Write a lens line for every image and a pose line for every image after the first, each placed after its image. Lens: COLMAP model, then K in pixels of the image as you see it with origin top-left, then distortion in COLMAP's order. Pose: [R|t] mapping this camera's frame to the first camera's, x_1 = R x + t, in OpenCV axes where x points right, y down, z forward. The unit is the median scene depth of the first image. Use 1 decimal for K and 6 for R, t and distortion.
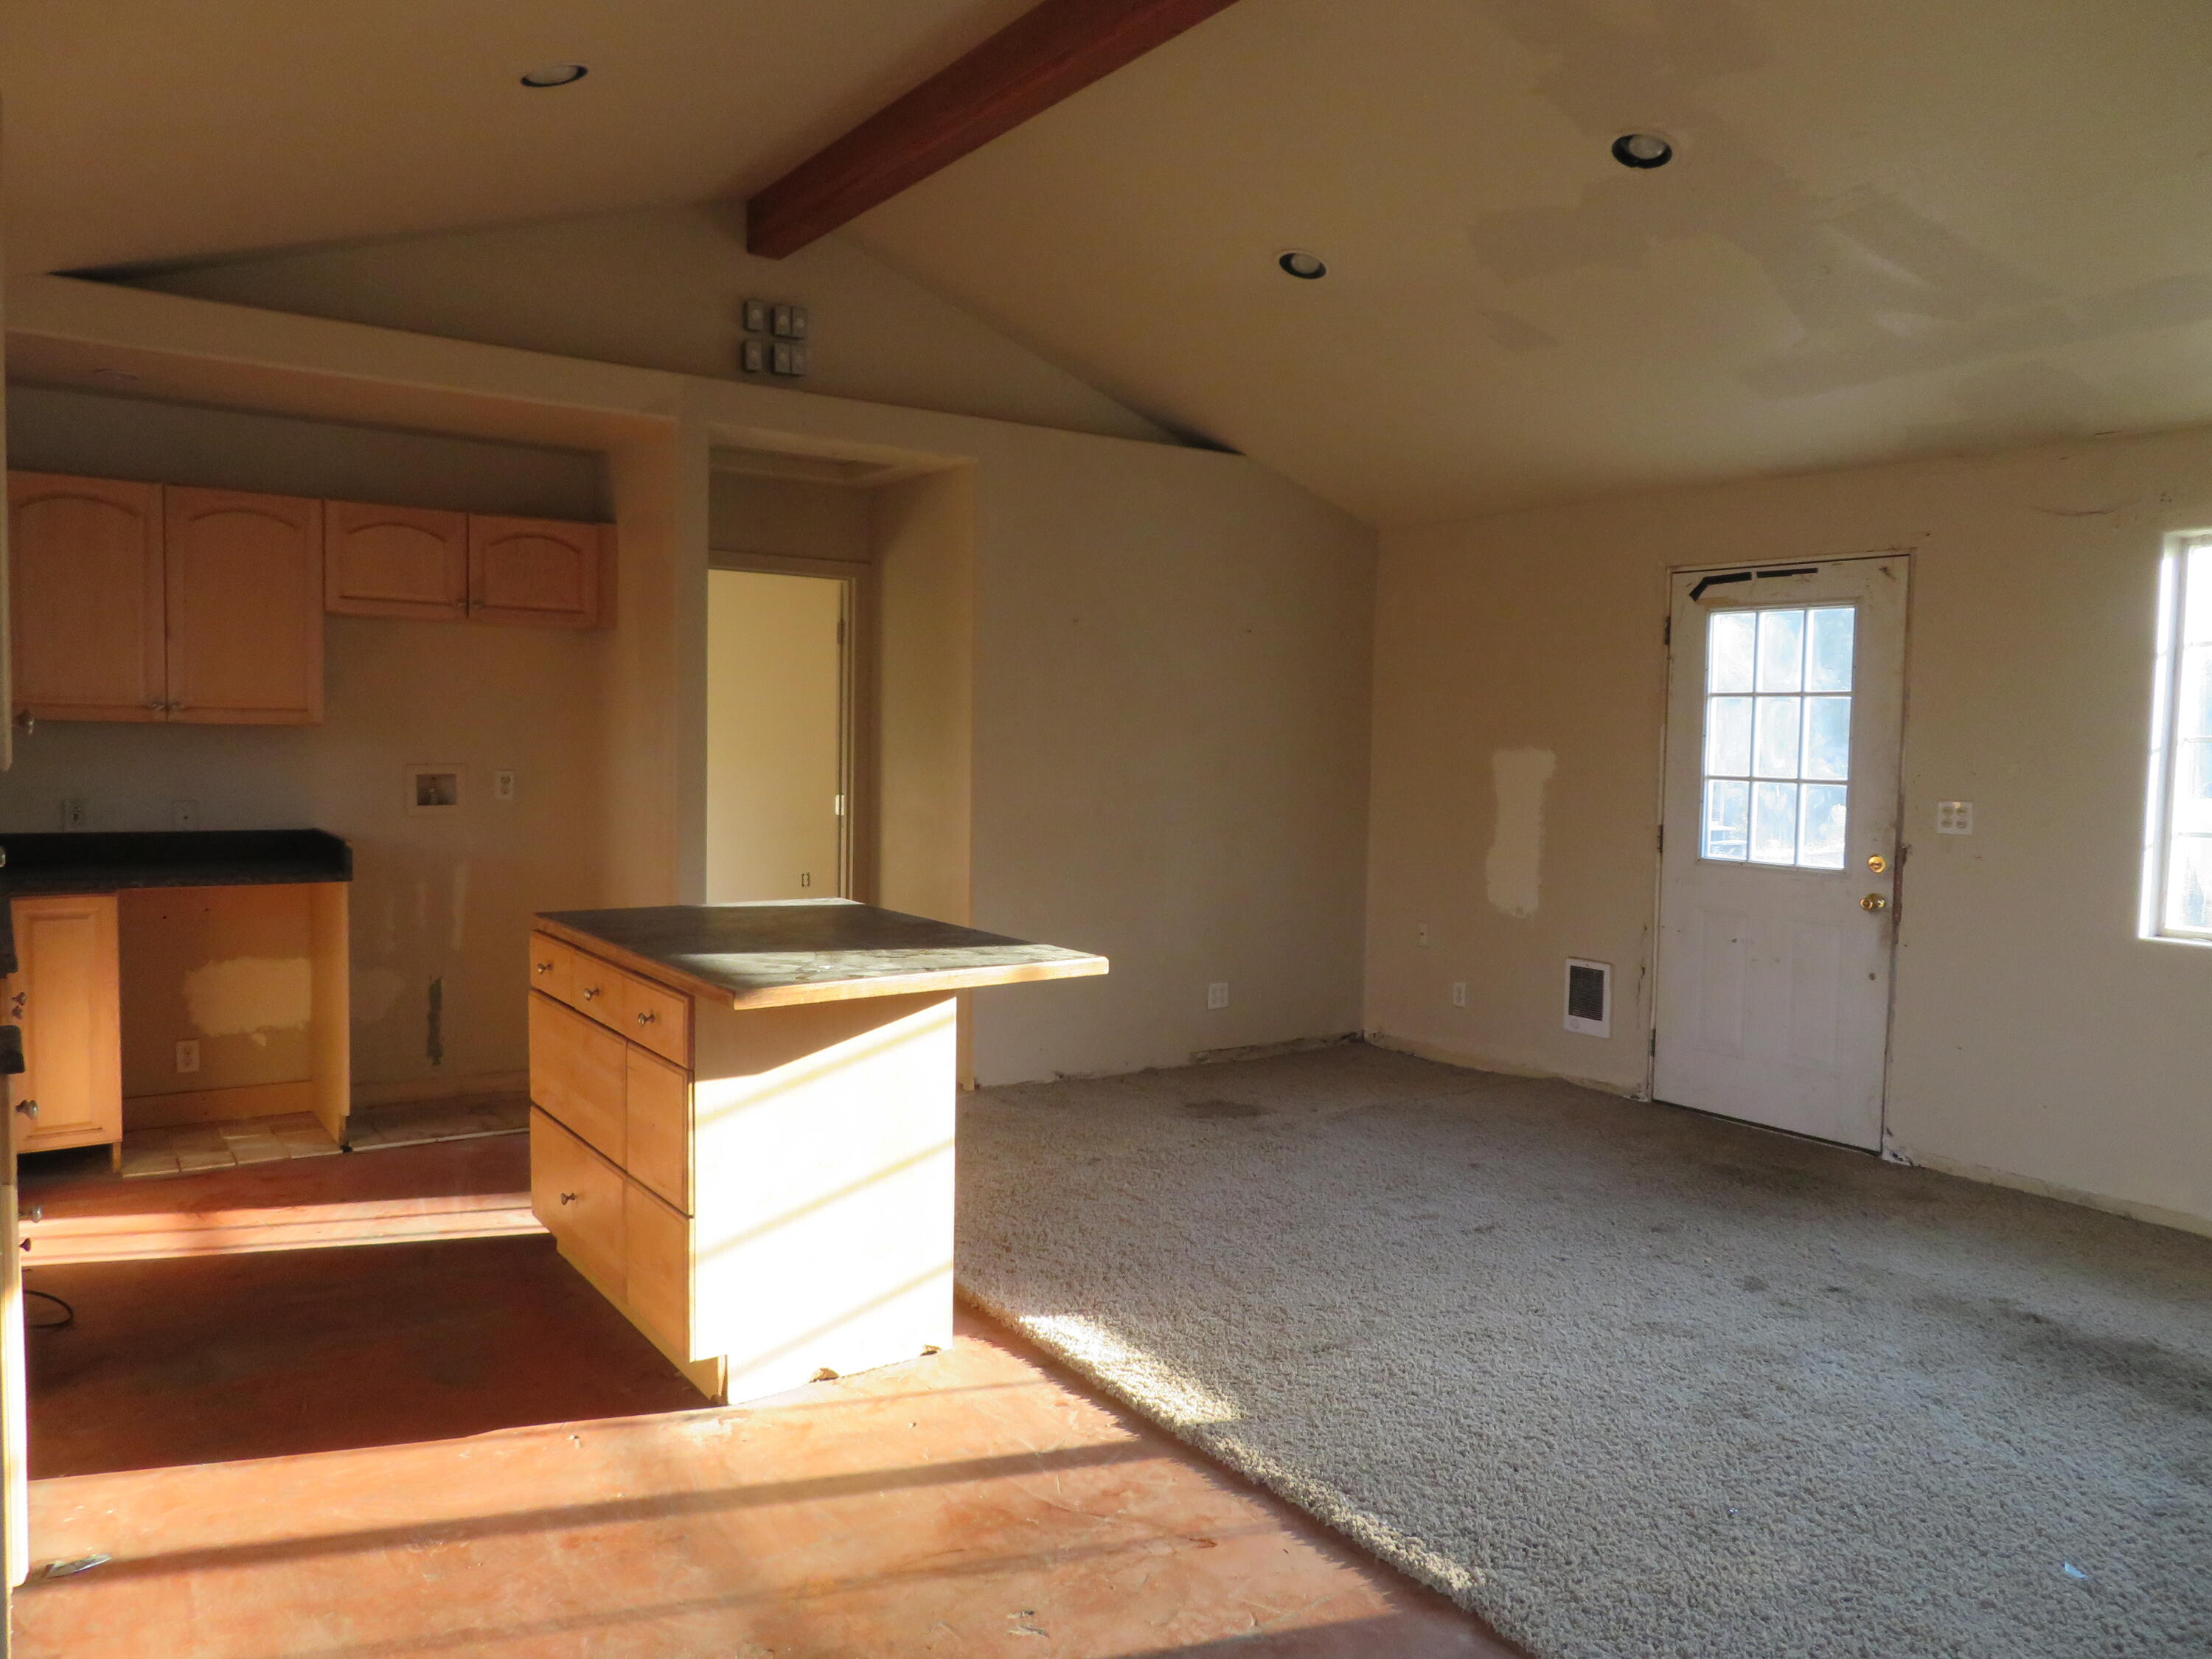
lens RADIAL K [[1583.8, 0, 1111.5], [0, 1583.8, 827.1], [0, 0, 1]] dist [-0.012681, 0.006973]
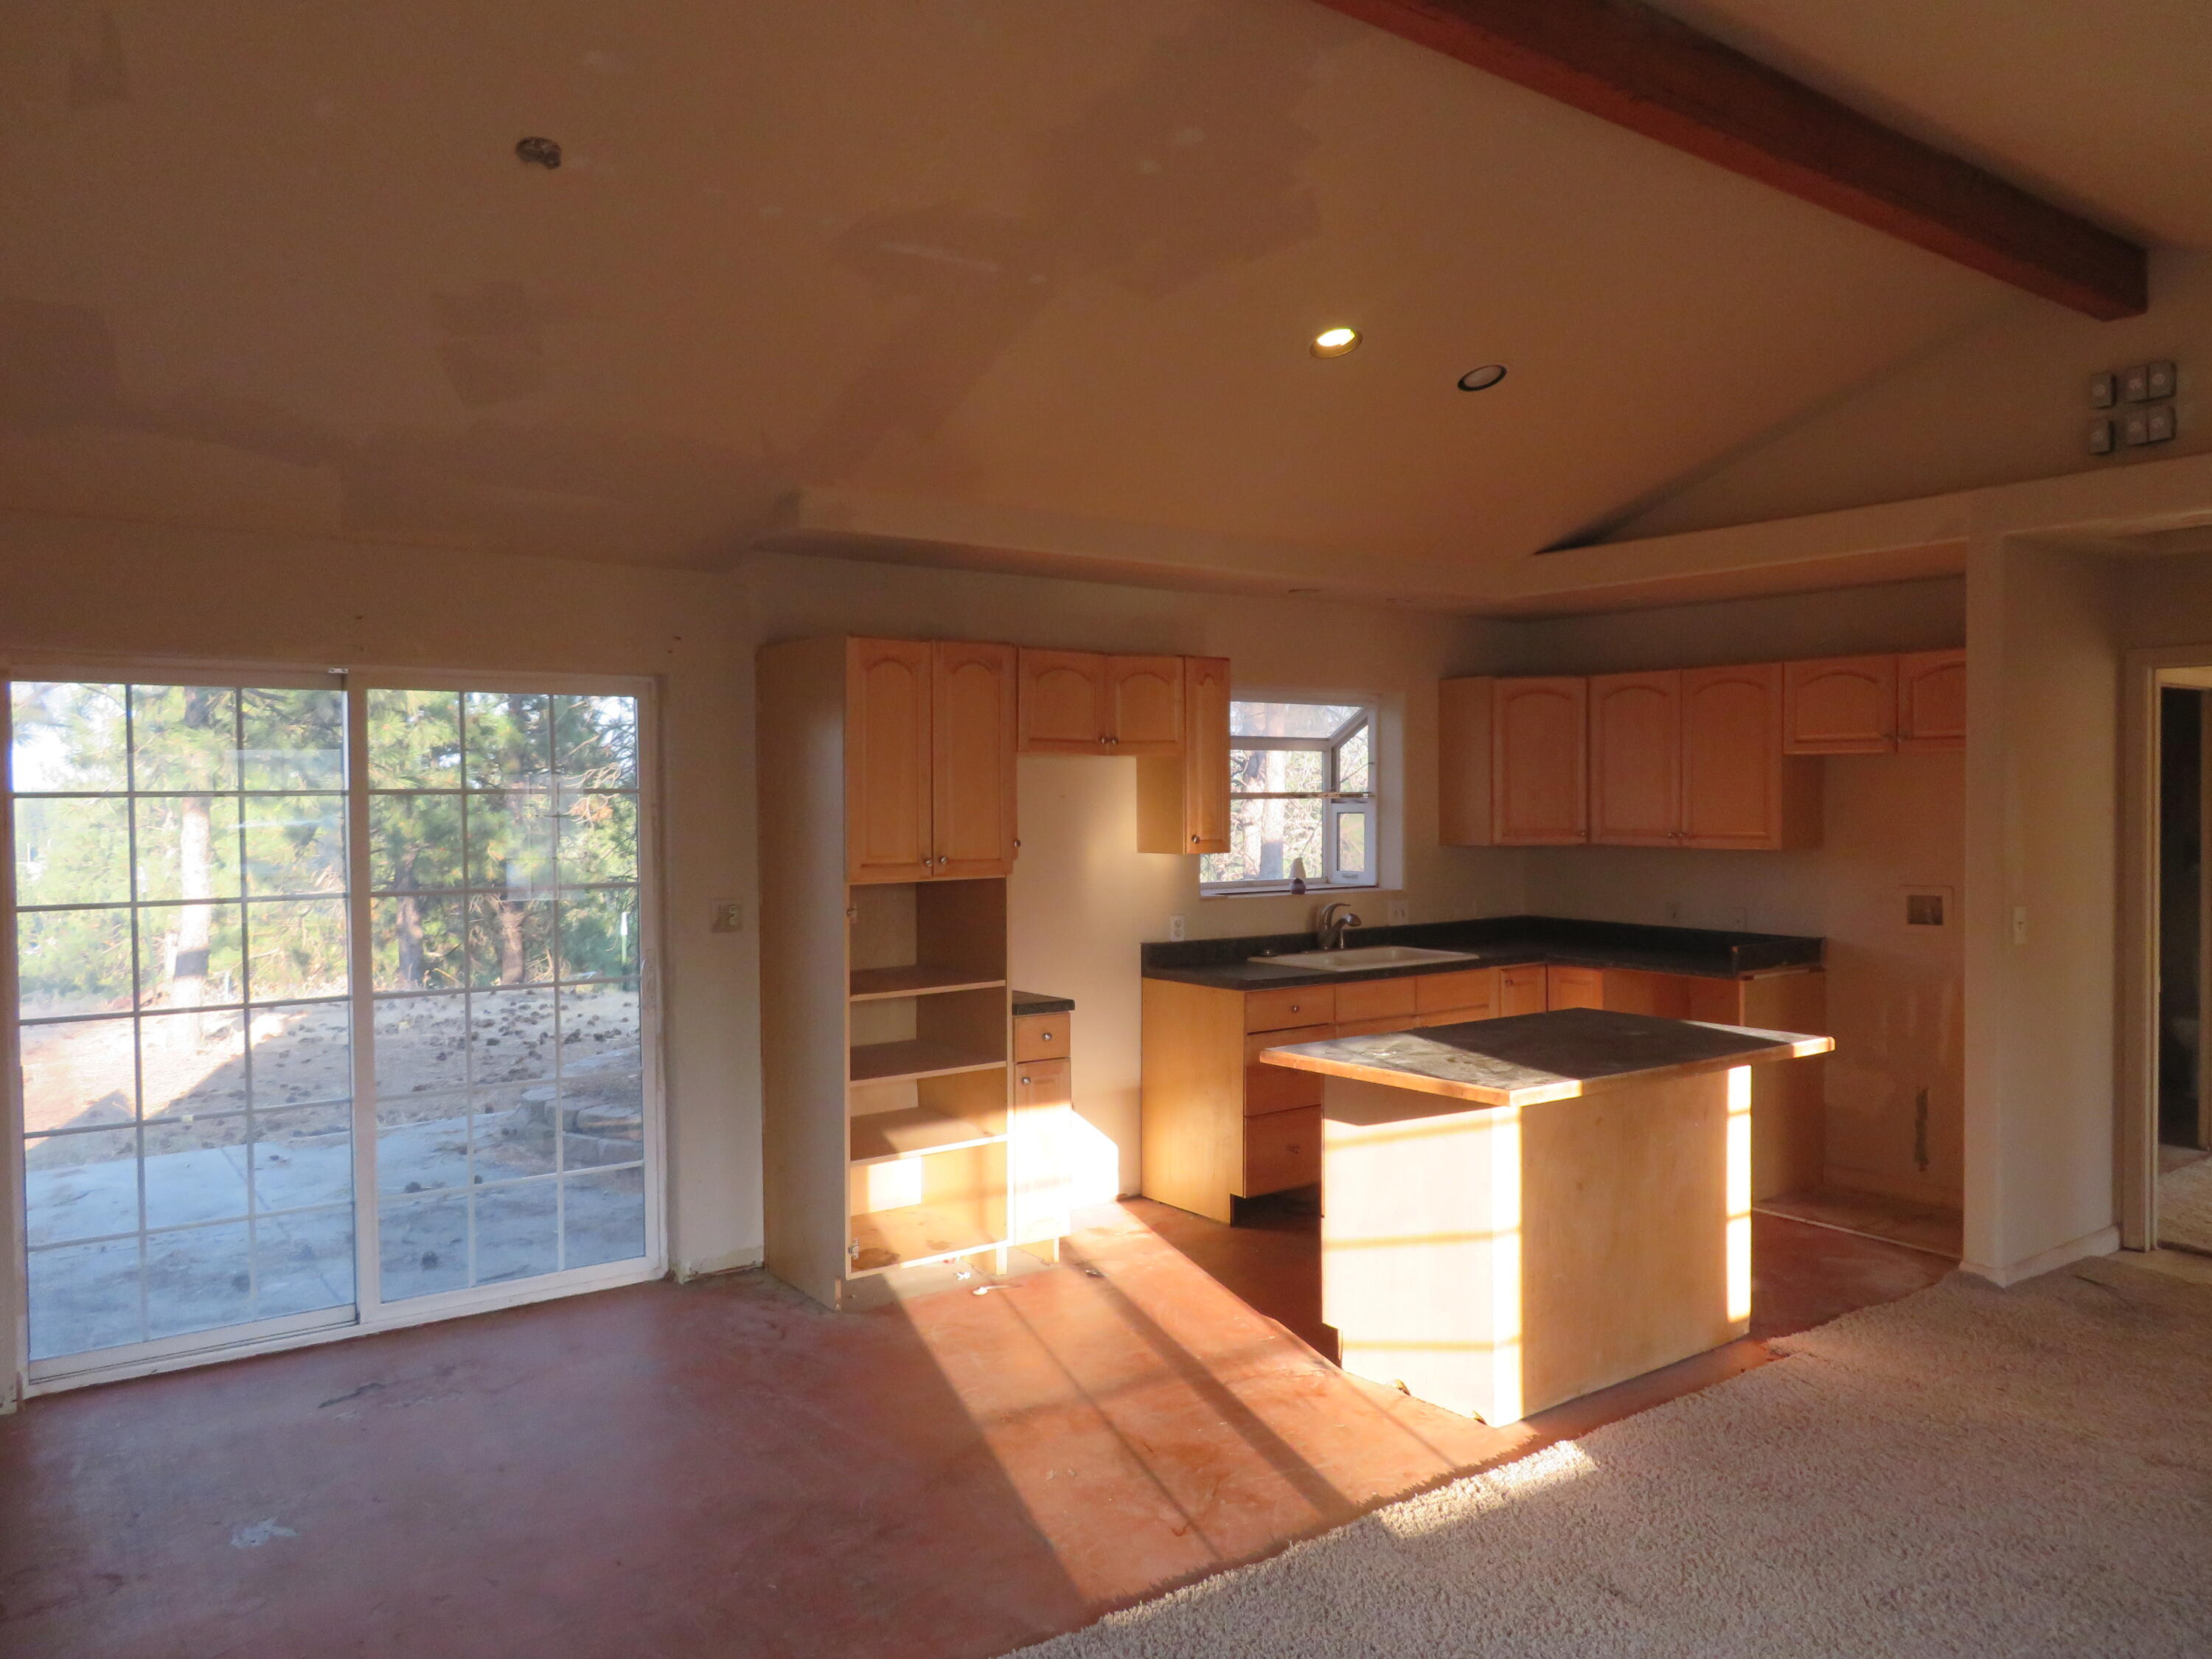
lens RADIAL K [[1583.8, 0, 1111.5], [0, 1583.8, 827.1], [0, 0, 1]] dist [-0.012681, 0.006973]
pose [[0.014688, -0.004969, -0.999880, 0.995889], [-0.060408, 0.998157, -0.005848, -0.063876], [0.998066, 0.060487, 0.014360, 0.693463]]
